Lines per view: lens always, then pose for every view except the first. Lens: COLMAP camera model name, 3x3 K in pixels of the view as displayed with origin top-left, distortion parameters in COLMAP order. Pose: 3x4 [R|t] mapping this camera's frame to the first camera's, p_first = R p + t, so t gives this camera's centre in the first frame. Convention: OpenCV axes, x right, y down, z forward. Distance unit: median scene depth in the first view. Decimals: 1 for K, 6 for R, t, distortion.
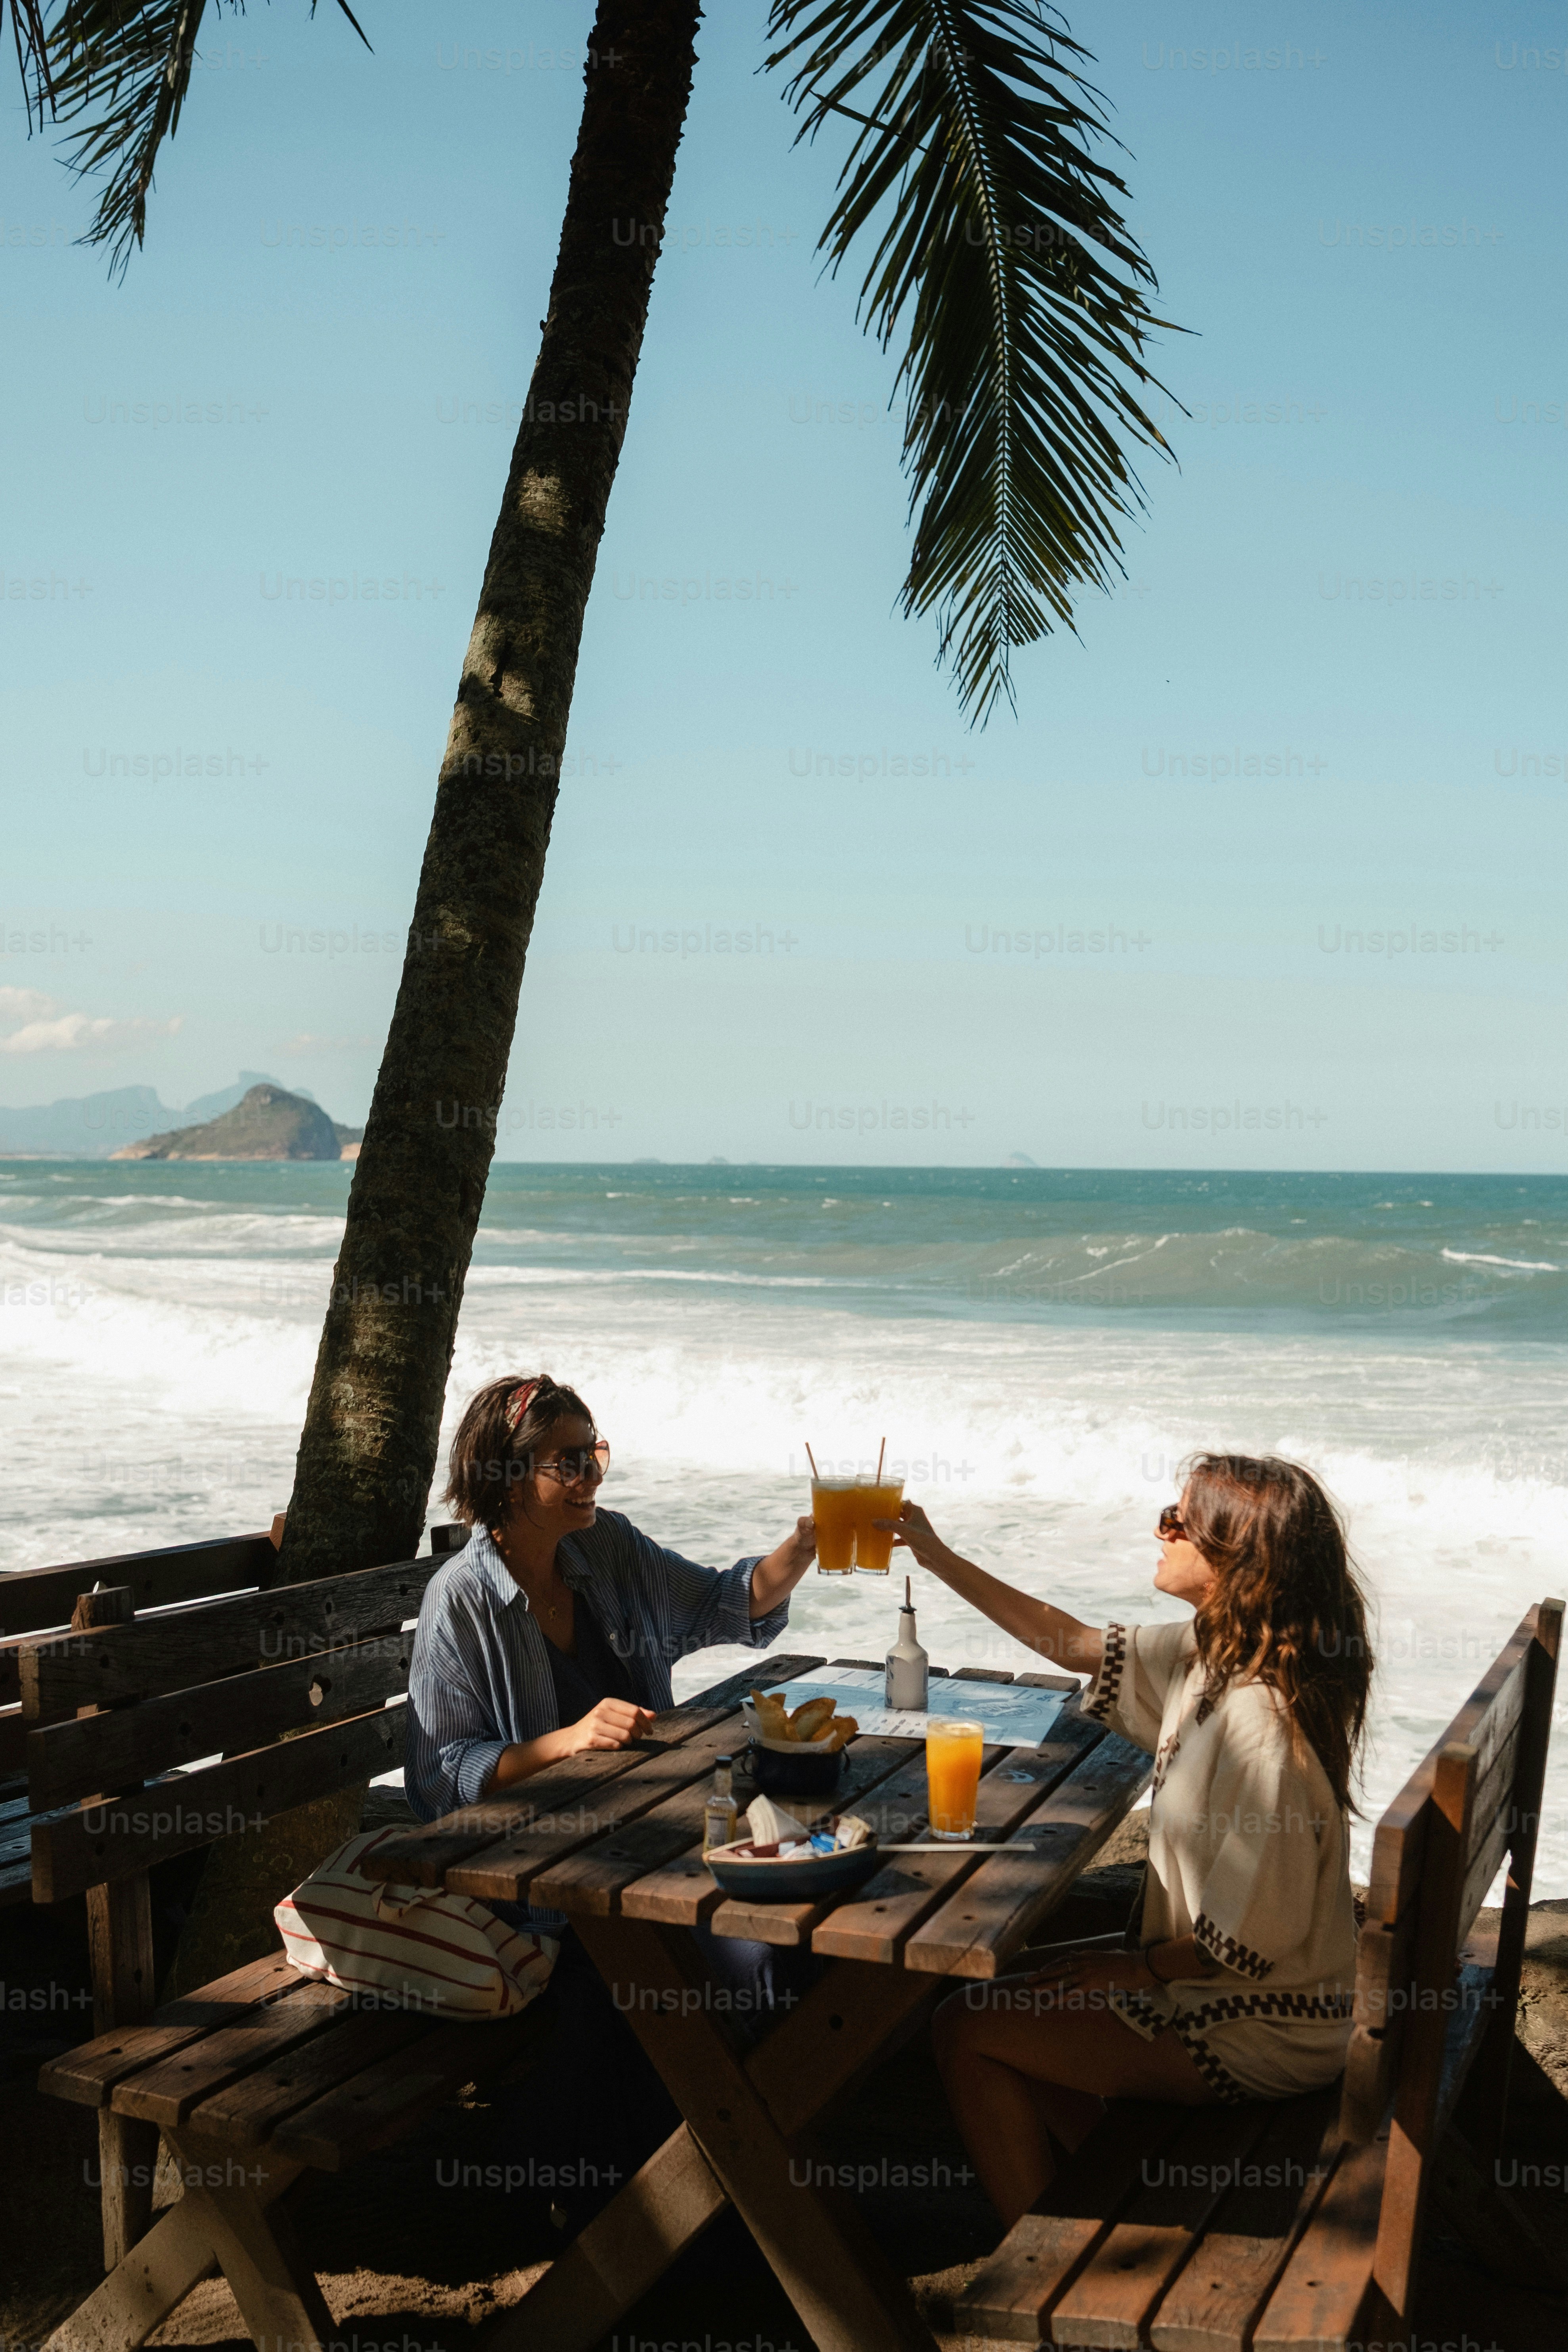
lens RADIAL K [[2448.8, 0, 789.2], [0, 2448.8, 1184.1], [0, 0, 1]] dist [0.032227, 0.000000]
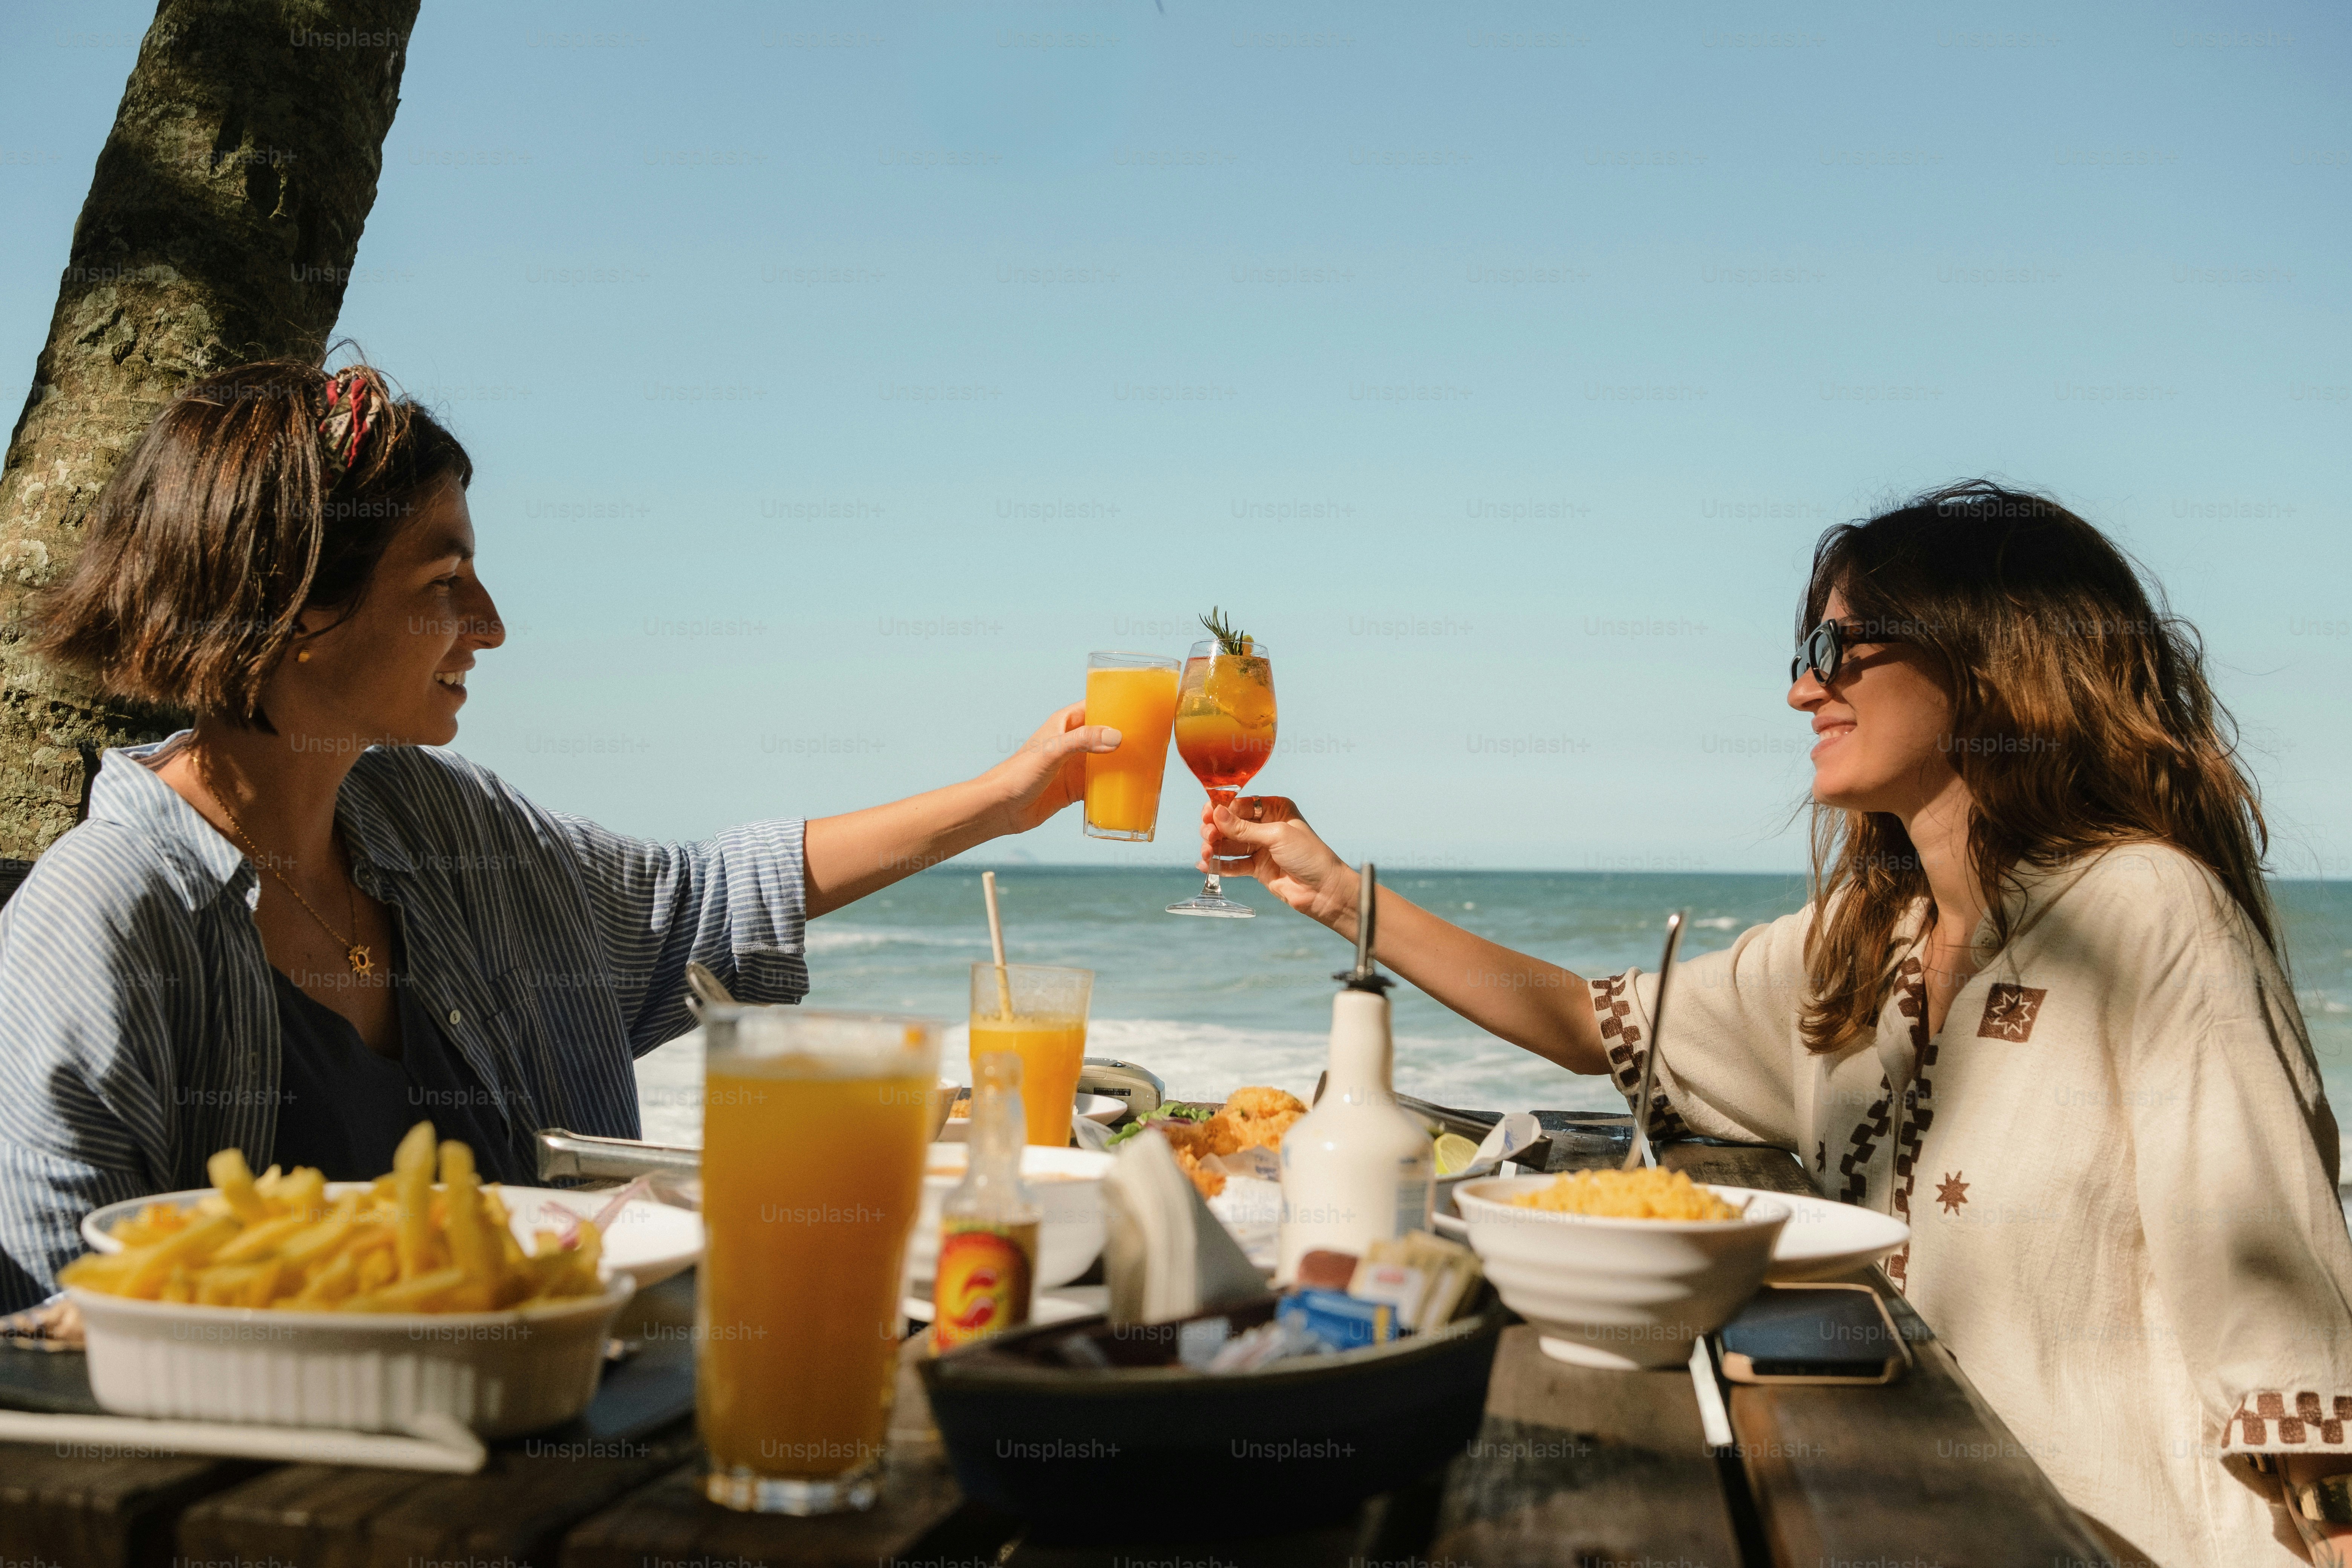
lens RADIAL K [[2312.4, 0, 1182.4], [0, 2312.4, 780.2], [0, 0, 1]] dist [0.015787, 0.000000]
pose [[0.987171, 0.005743, 0.159563, -0.033349], [0.000111, 0.999328, -0.036653, 0.175232], [-0.159666, 0.036200, 0.986507, 0.607729]]
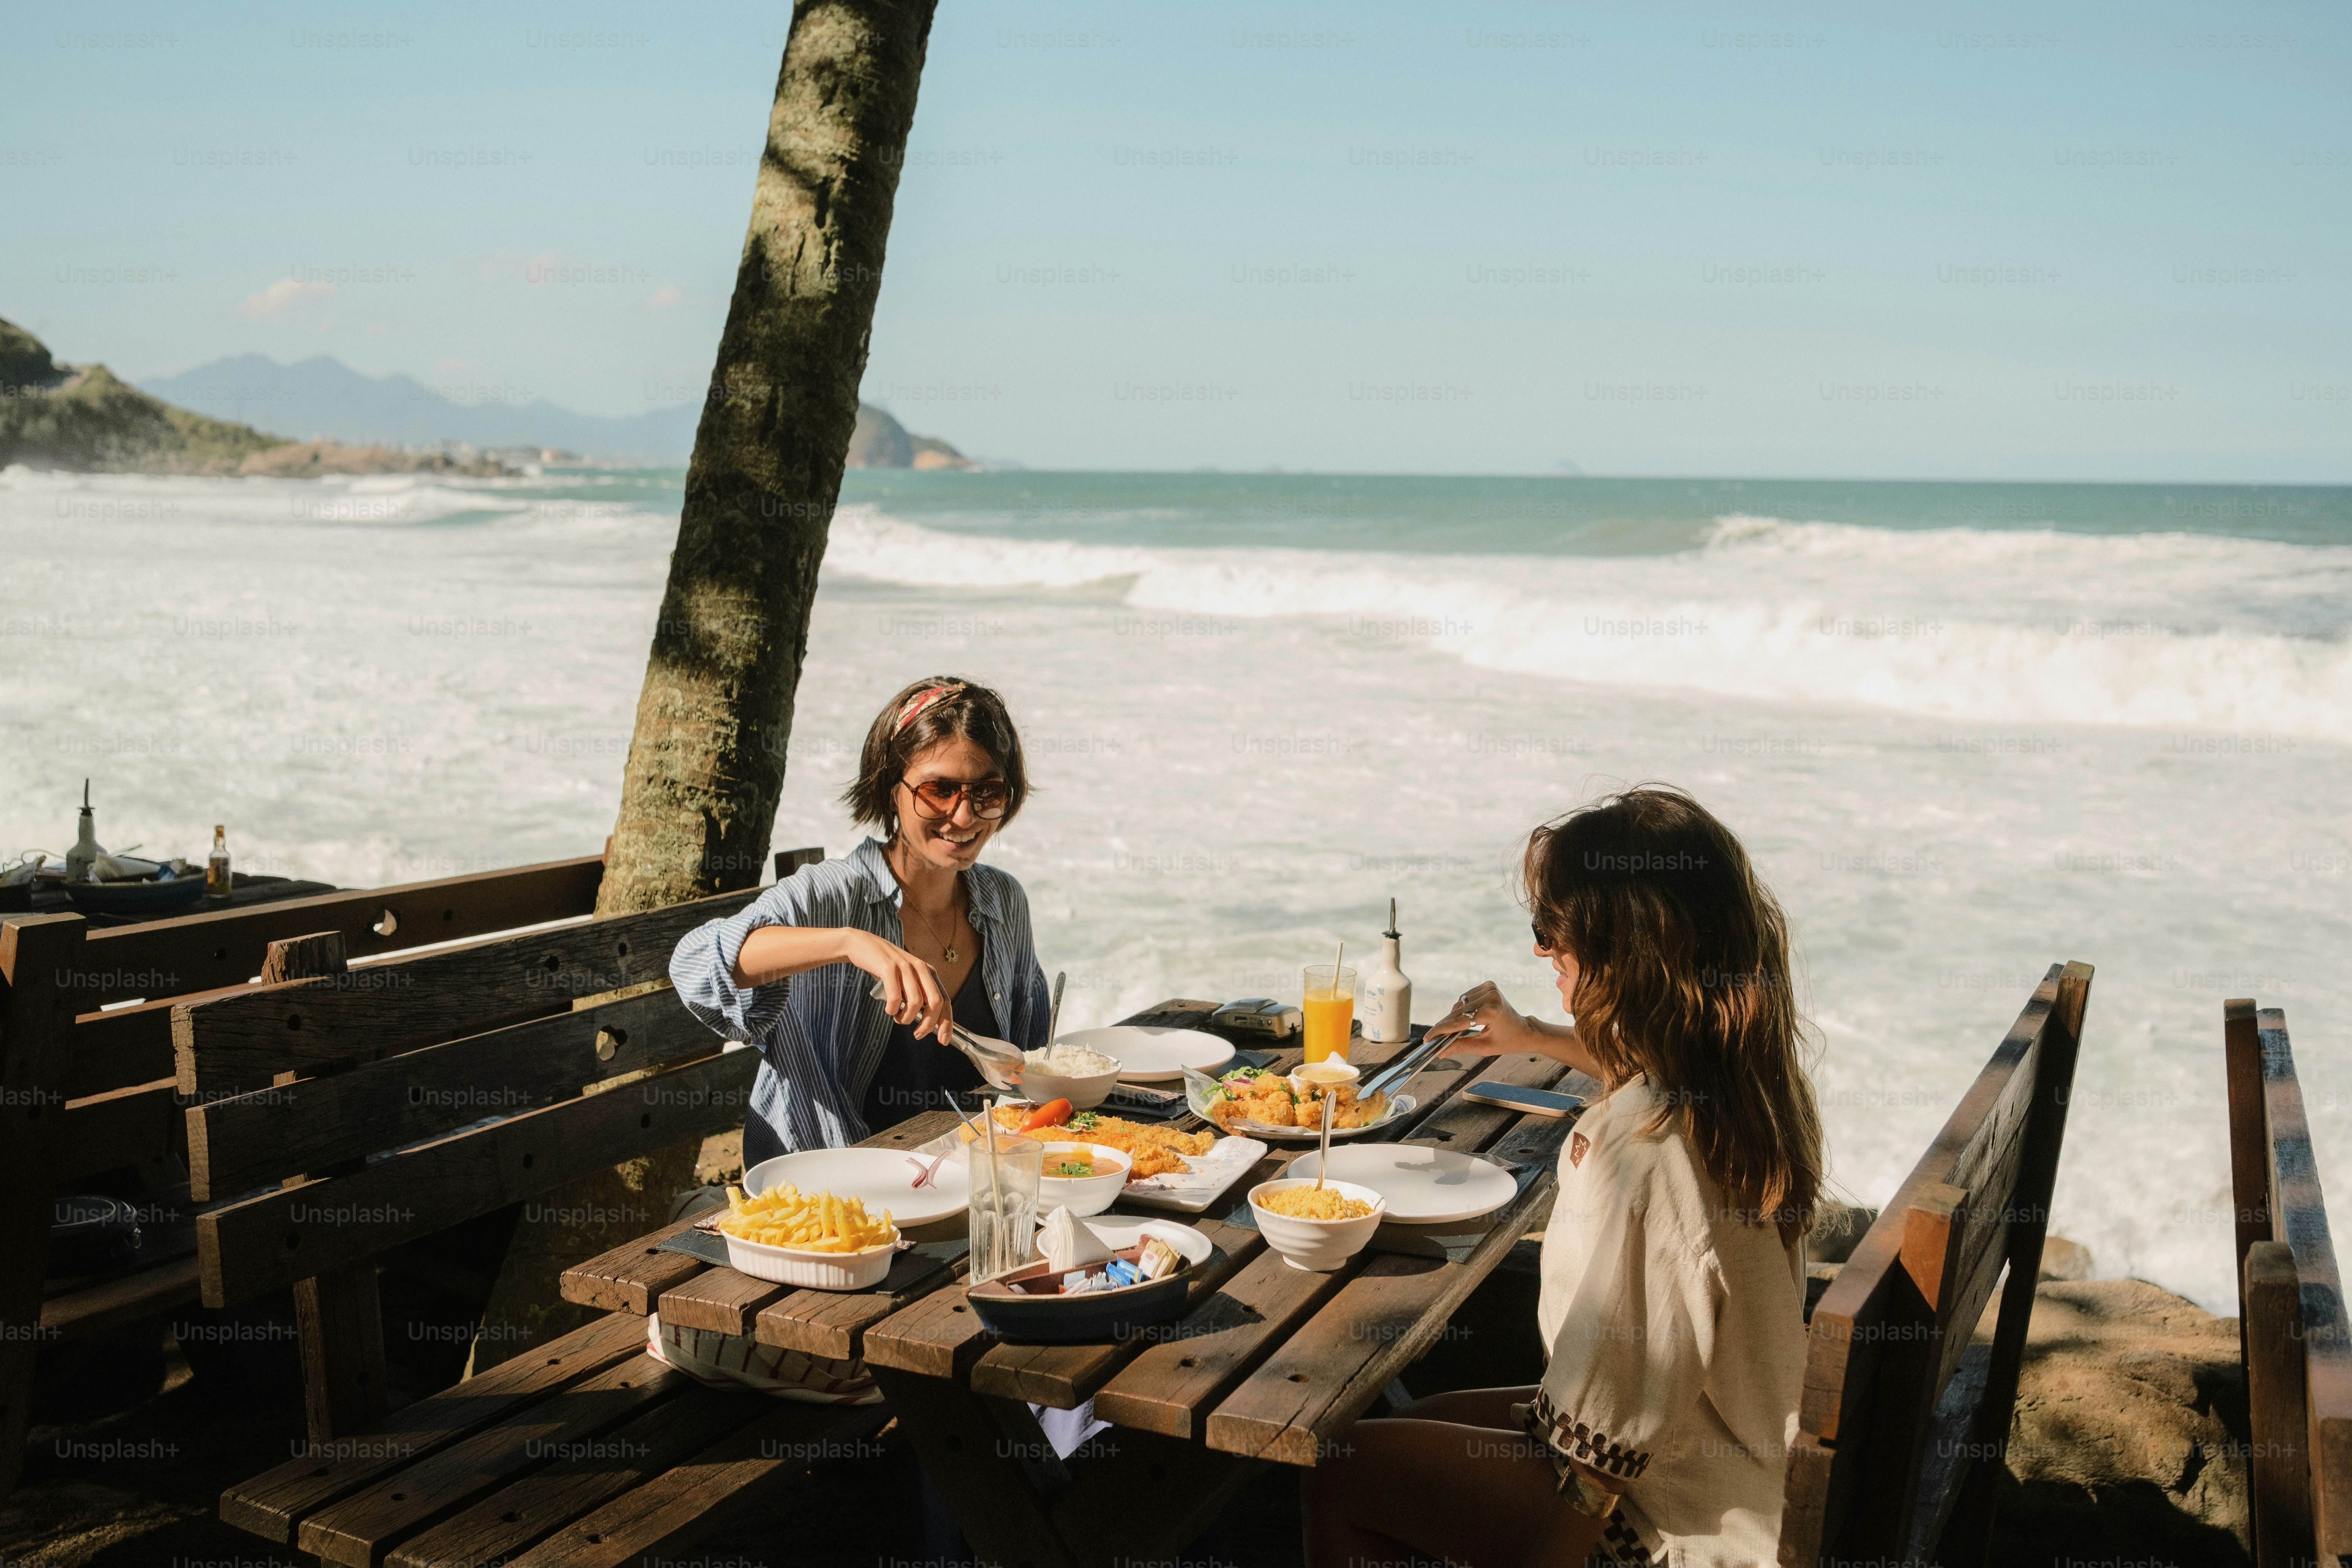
lens RADIAL K [[2312.4, 0, 1181.8], [0, 2312.4, 773.0], [0, 0, 1]] dist [0.015787, 0.000000]
pose [[0.997426, 0.009100, -0.071127, 0.070159], [-0.000465, 0.992715, 0.120485, 0.014090], [0.071706, -0.120142, 0.990164, 0.231279]]
